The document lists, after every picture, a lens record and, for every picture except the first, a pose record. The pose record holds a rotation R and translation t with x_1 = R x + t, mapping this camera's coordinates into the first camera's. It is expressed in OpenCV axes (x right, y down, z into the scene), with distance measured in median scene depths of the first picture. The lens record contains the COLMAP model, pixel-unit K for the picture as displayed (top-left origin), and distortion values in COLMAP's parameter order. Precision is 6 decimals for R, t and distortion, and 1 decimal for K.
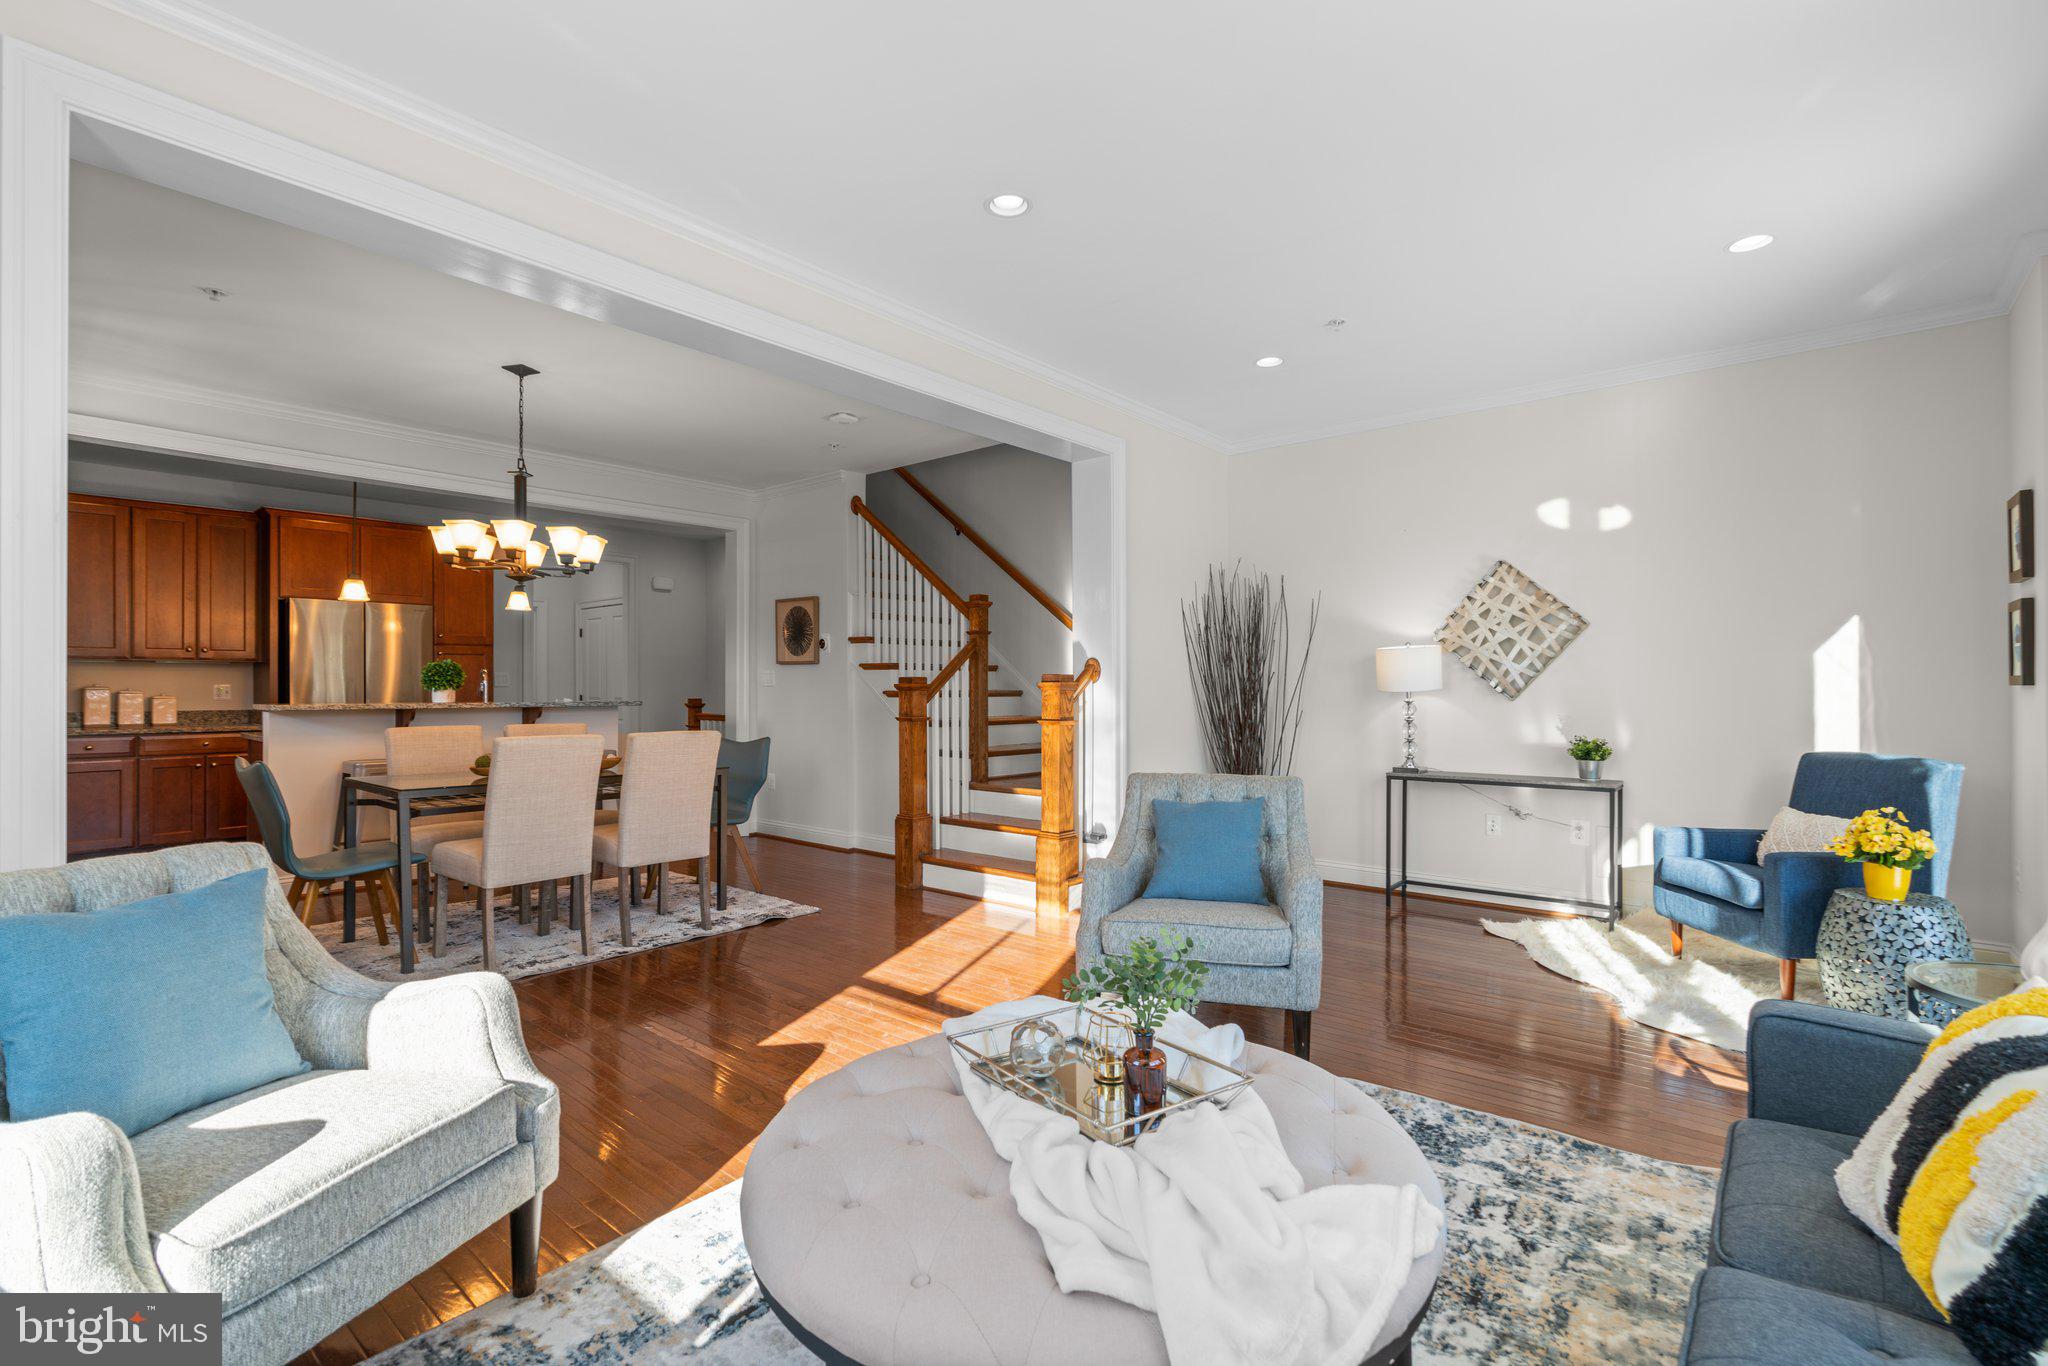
lens RADIAL K [[923.8, 0, 1026.8], [0, 923.8, 683.5], [0, 0, 1]] dist [-0.010886, 0.004787]
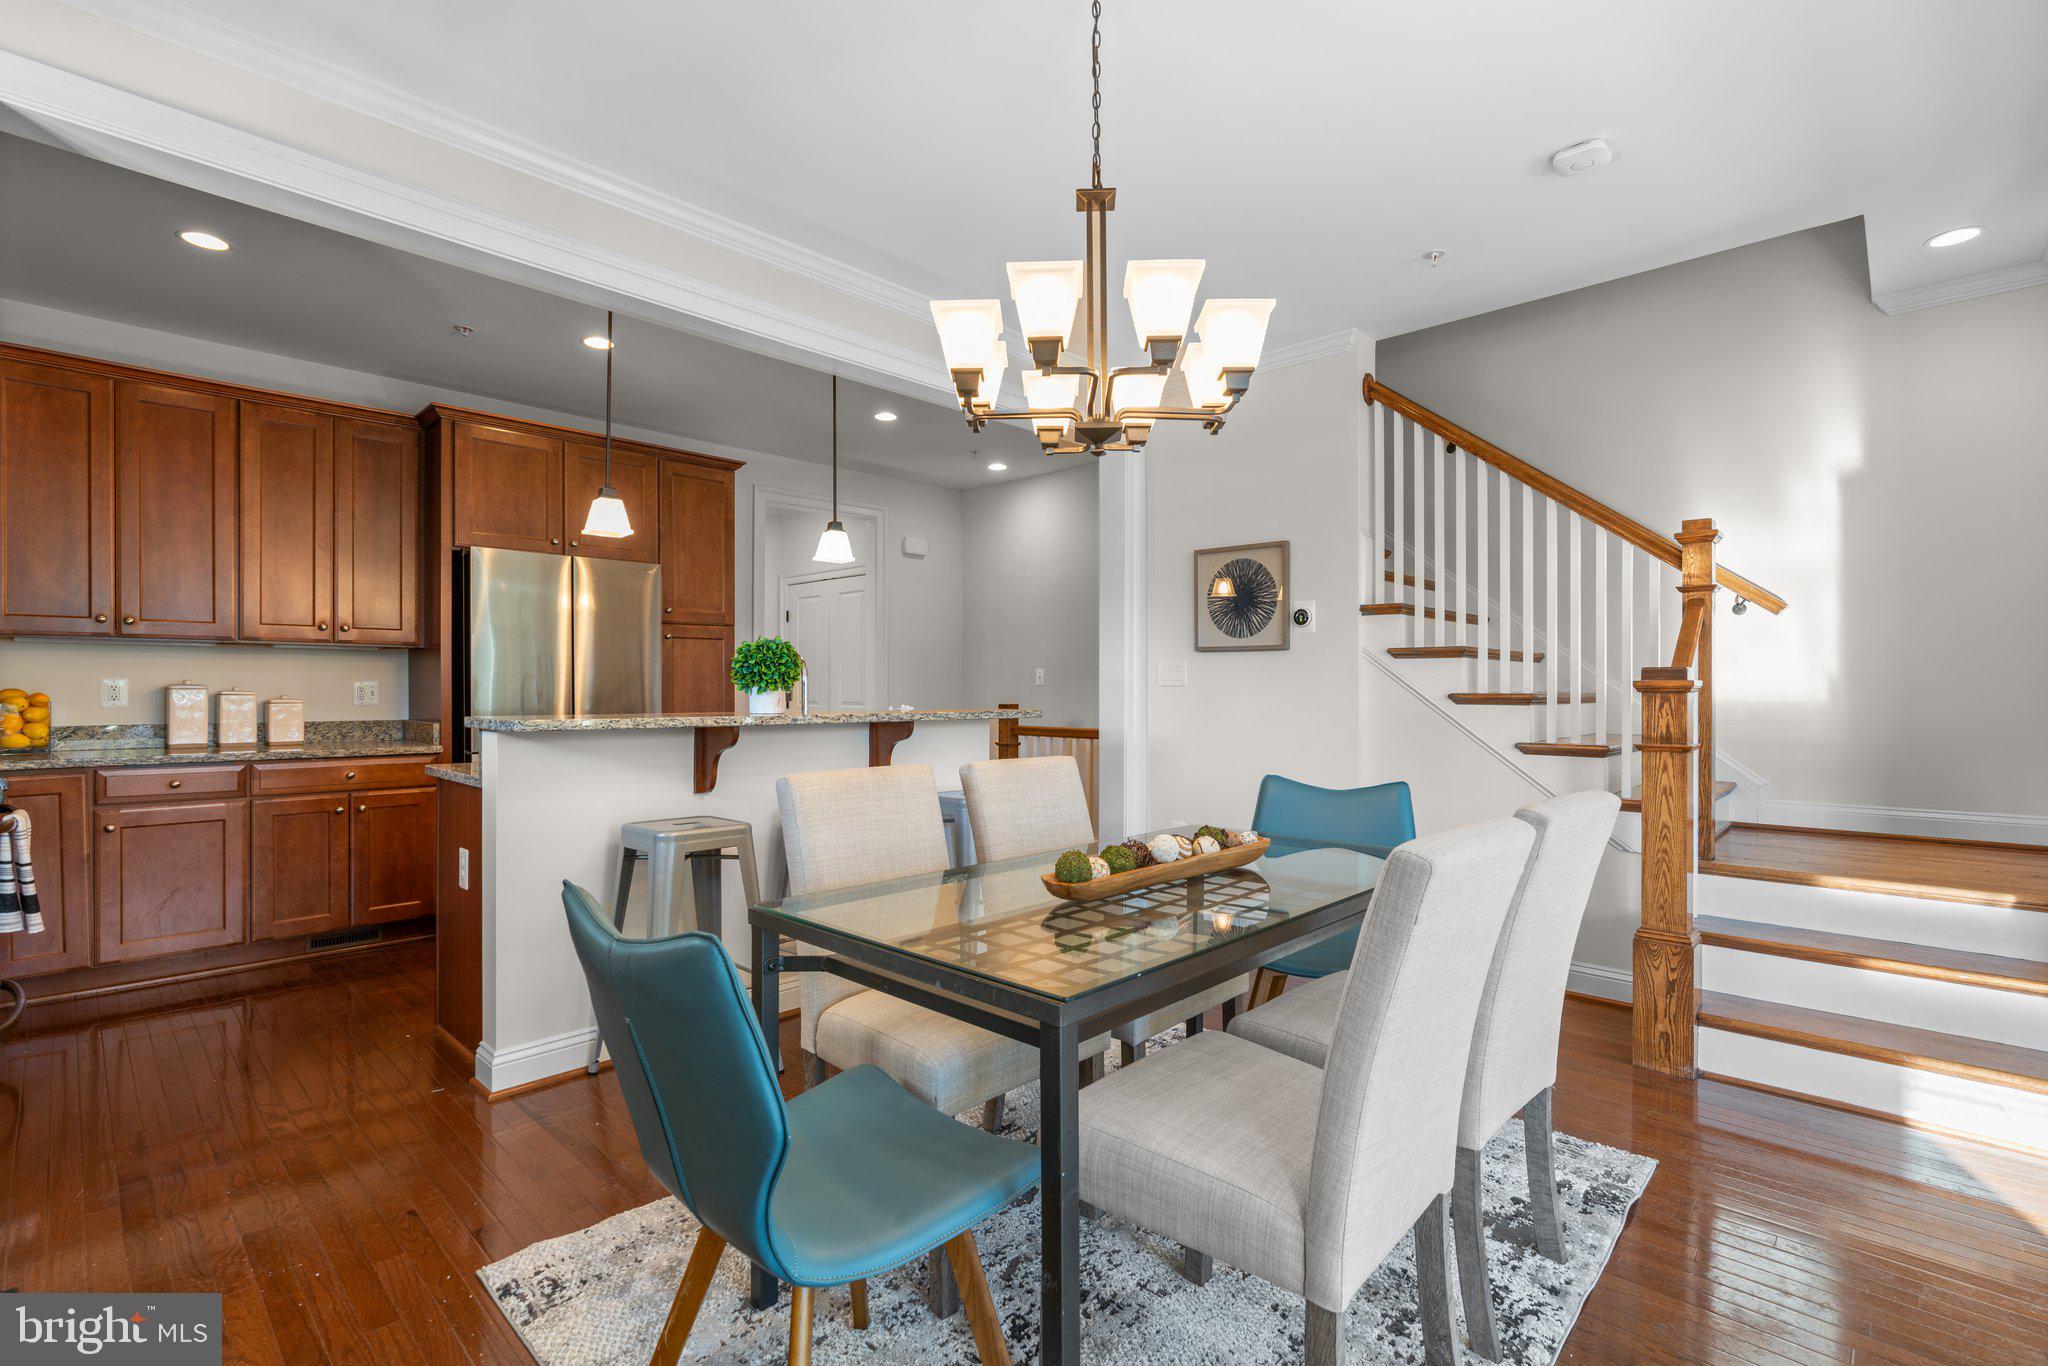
lens RADIAL K [[923.8, 0, 1018.9], [0, 923.8, 688.2], [0, 0, 1]] dist [-0.010886, 0.004787]
pose [[0.998254, 0.001839, -0.059044, -0.419566], [-0.001651, 0.999993, 0.003239, 0.003327], [0.059050, -0.003136, 0.998250, 0.417876]]
